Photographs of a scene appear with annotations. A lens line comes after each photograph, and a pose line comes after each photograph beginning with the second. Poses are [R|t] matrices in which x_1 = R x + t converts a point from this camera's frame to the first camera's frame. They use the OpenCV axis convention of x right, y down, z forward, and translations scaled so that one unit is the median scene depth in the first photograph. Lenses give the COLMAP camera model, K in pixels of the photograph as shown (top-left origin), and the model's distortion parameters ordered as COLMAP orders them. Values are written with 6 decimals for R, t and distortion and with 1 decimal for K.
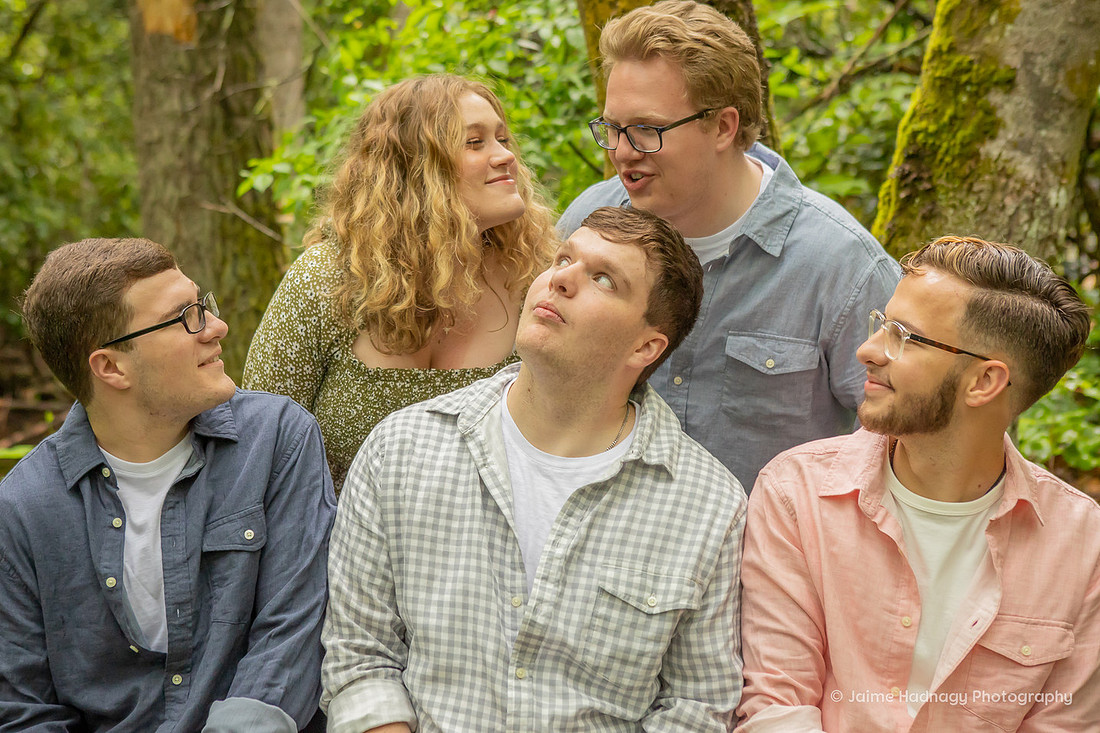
lens RADIAL K [[1791.4, 0, 516.7], [0, 1791.4, 337.4], [0, 0, 1]] dist [0.045637, 0.055529]
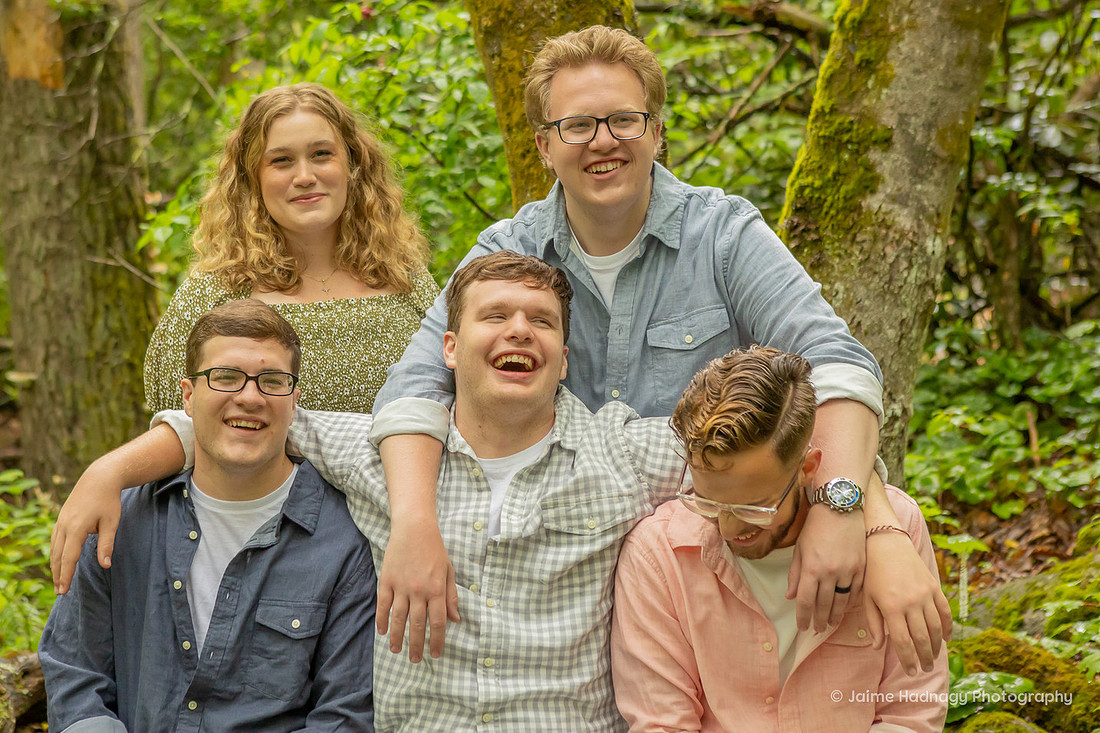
lens RADIAL K [[2007.3, 0, 480.4], [0, 2007.3, 316.9], [0, 0, 1]] dist [0.076664, 0.068132]
pose [[0.998108, -0.018038, 0.058773, -0.044013], [0.020078, 0.999210, -0.034291, 0.001179], [-0.058108, 0.035406, 0.997682, -0.193546]]
